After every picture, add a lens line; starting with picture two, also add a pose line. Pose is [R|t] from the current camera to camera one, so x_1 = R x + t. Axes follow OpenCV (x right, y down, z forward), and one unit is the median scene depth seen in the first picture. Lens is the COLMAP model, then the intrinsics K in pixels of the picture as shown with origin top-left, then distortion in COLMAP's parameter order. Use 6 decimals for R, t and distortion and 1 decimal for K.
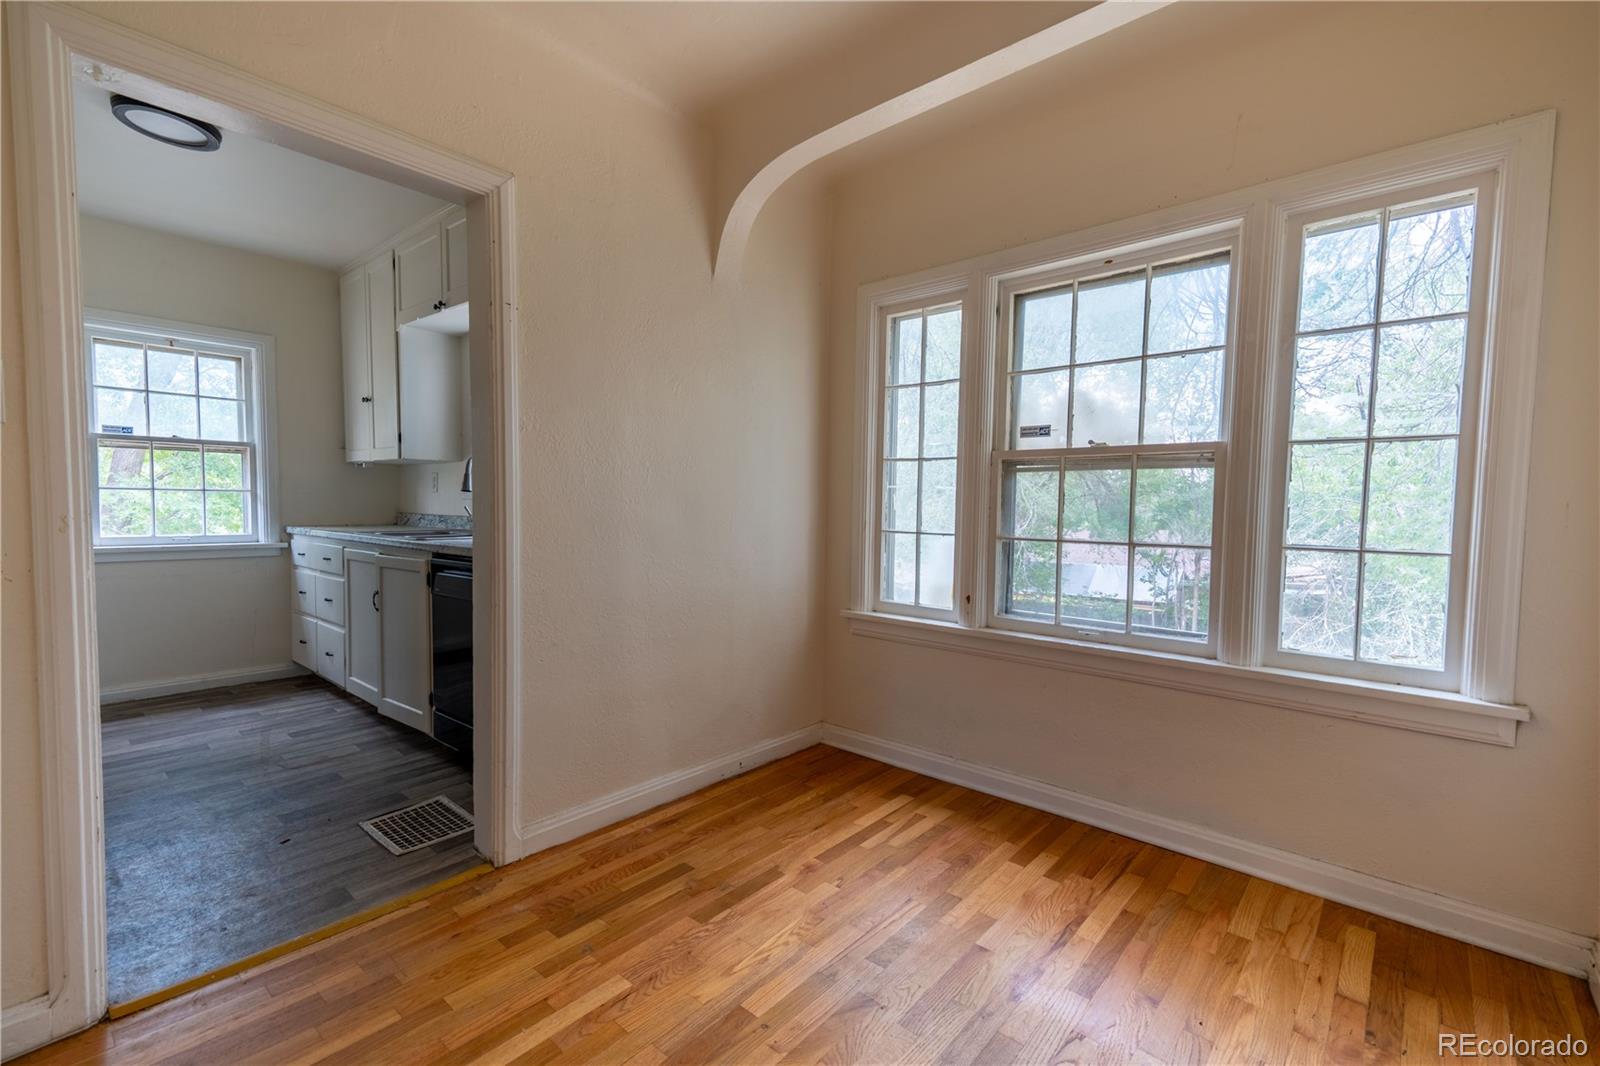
lens RADIAL K [[698.8, 0, 800.0], [0, 698.8, 533.0], [0, 0, 1]] dist [0.045127, -0.014849]
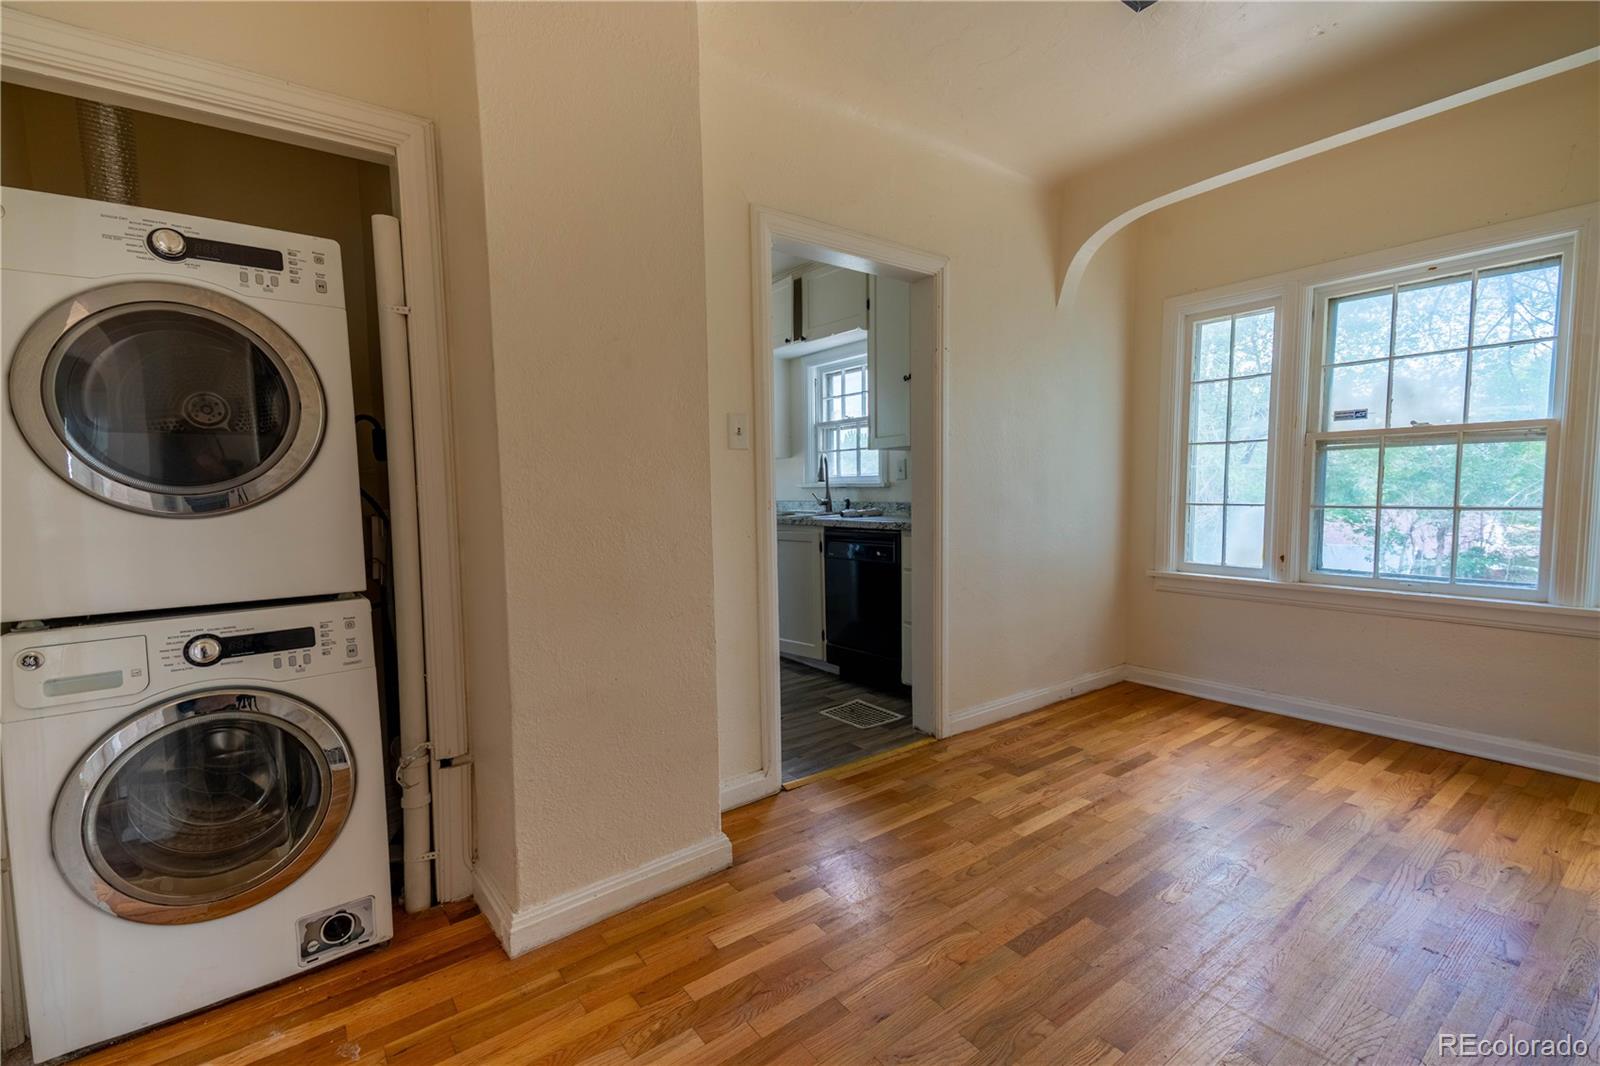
lens RADIAL K [[698.8, 0, 800.0], [0, 698.8, 533.0], [0, 0, 1]] dist [0.045127, -0.014849]
pose [[0.978658, -0.012665, -0.205106, -0.323669], [0.017419, 0.999619, 0.021389, 0.011326], [0.204757, -0.024505, 0.978506, -0.361758]]
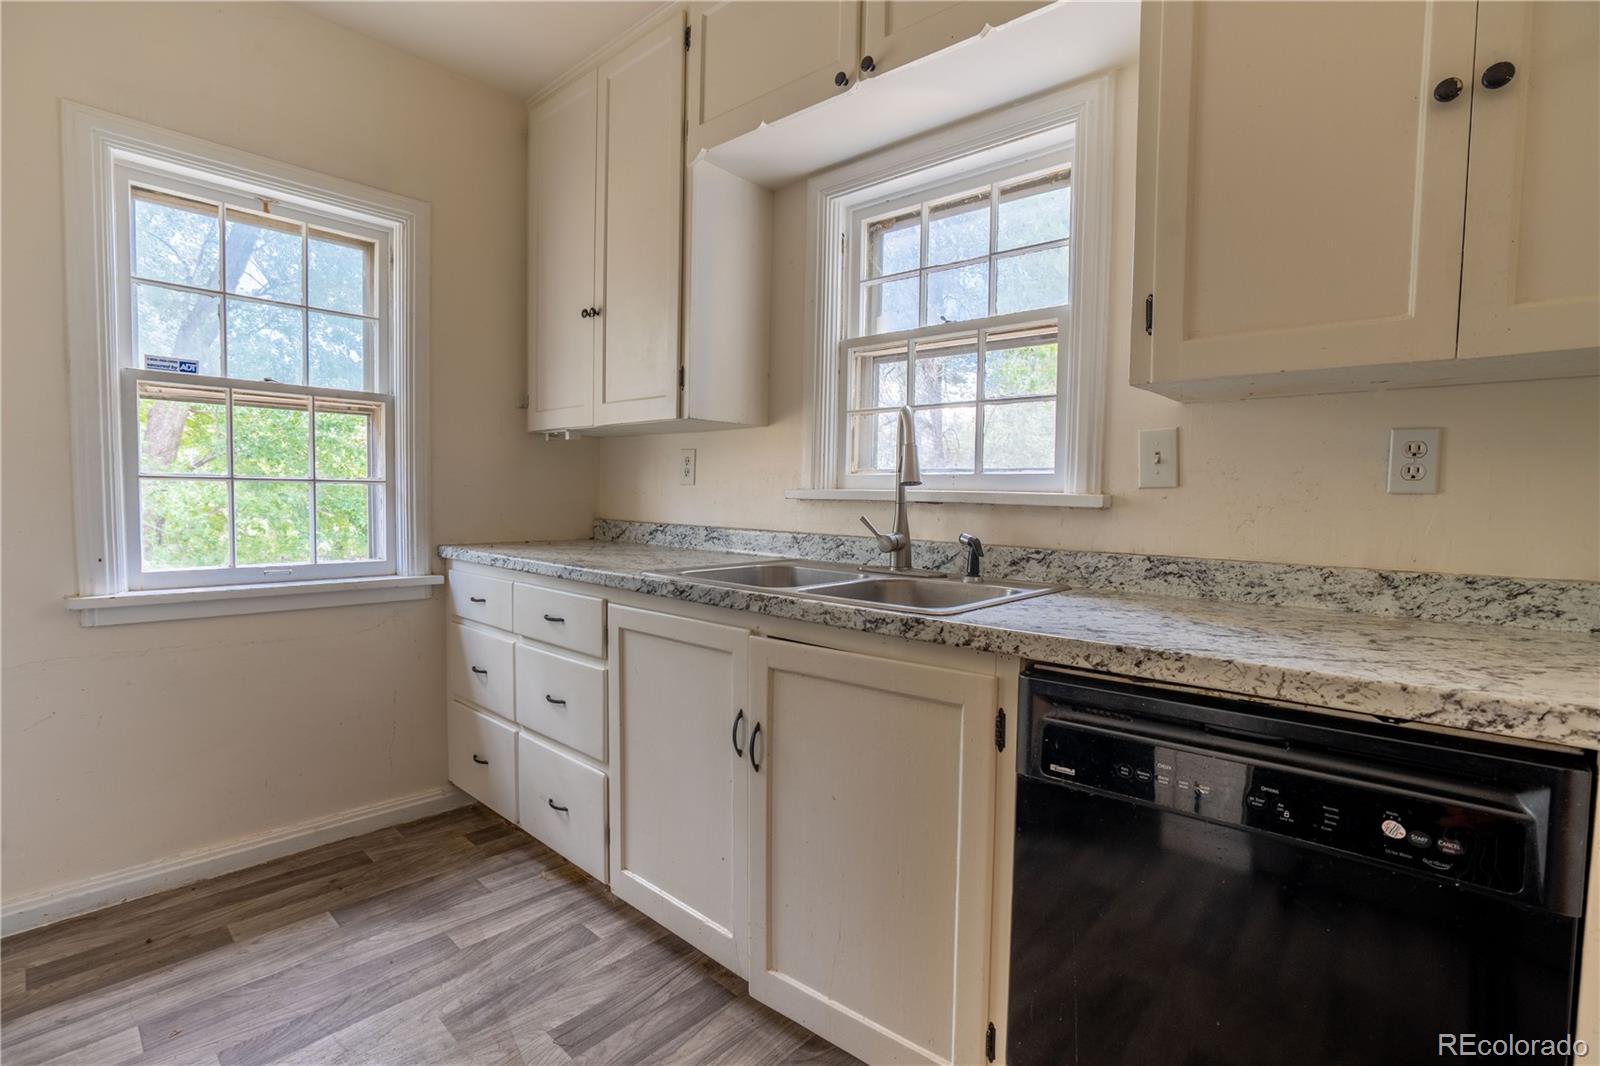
lens RADIAL K [[744.7, 0, 800.0], [0, 744.7, 533.0], [0, 0, 1]] dist [-0.049757, 0.014460]
pose [[0.999881, 0.006455, -0.014033, -0.694760], [-0.006374, 0.999963, 0.005785, -0.039281], [0.014070, -0.005695, 0.999885, 0.689949]]
